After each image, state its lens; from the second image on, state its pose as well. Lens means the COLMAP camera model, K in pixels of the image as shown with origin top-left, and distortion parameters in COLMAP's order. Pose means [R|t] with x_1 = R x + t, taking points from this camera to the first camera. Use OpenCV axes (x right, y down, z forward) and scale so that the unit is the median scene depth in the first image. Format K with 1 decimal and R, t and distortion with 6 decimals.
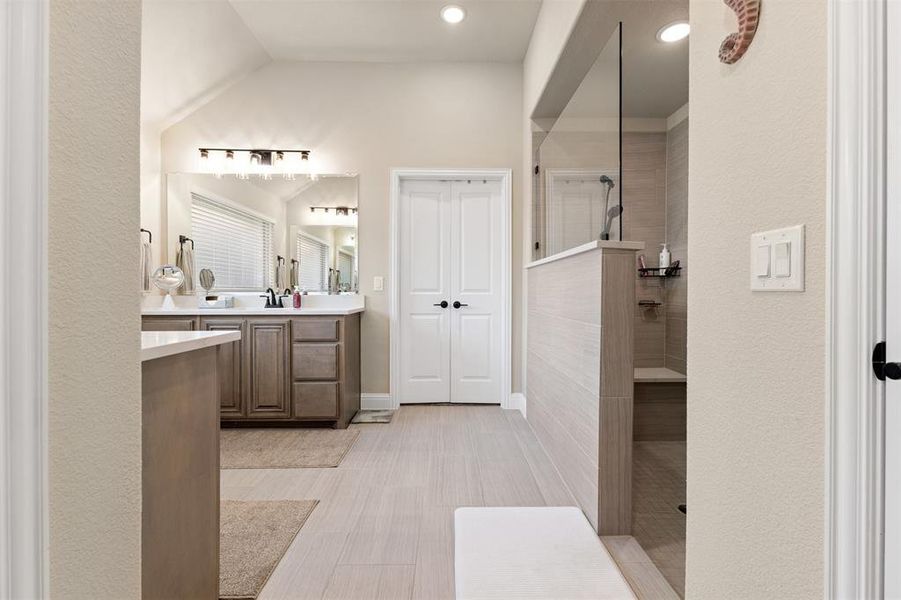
lens RADIAL K [[386.4, 0, 452.8], [0, 386.4, 293.6], [0, 0, 1]] dist [0.002517, 0.000200]
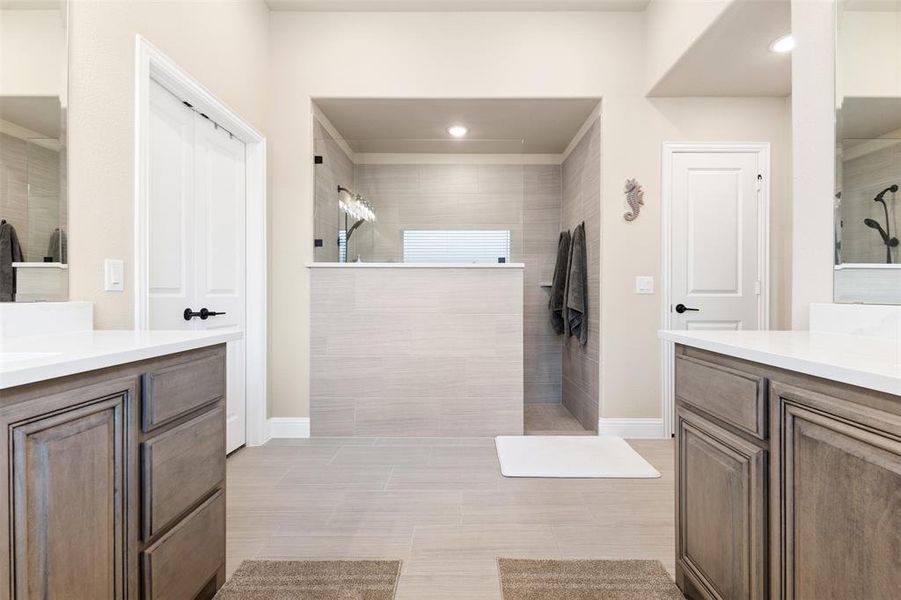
lens RADIAL K [[399.5, 0, 453.5], [0, 399.5, 296.1], [0, 0, 1]] dist [0.002217, 0.000313]
pose [[0.020206, -0.006946, 0.999772, -0.724393], [0.002400, 0.999973, 0.006899, -0.003562], [-0.999793, 0.002260, 0.020222, 0.667710]]
